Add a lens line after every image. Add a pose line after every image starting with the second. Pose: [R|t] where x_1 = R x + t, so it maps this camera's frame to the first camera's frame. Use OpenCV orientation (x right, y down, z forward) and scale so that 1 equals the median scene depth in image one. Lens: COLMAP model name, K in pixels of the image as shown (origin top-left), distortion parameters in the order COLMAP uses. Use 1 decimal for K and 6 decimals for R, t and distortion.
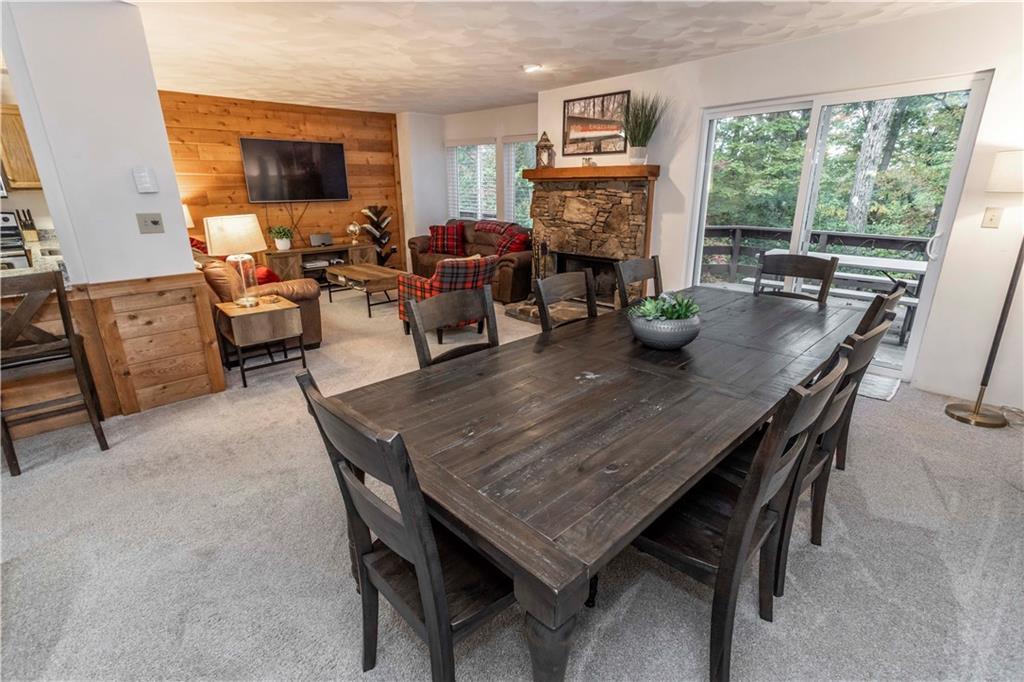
lens RADIAL K [[481.0, 0, 514.4], [0, 481.0, 339.0], [0, 0, 1]] dist [0.006020, 0.000145]
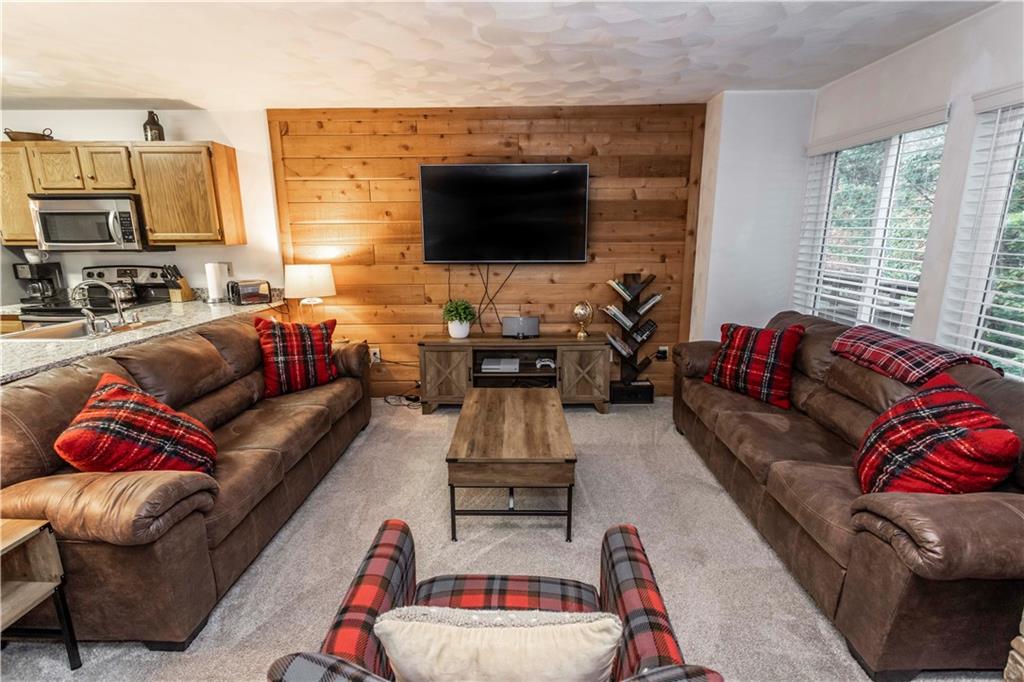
lens RADIAL K [[481.0, 0, 513.8], [0, 481.0, 342.7], [0, 0, 1]] dist [0.006020, 0.000145]
pose [[0.705710, 0.153806, -0.691605, 0.008169], [-0.217640, 0.976016, -0.005022, -0.282748], [0.674245, 0.154065, 0.722259, 0.884779]]
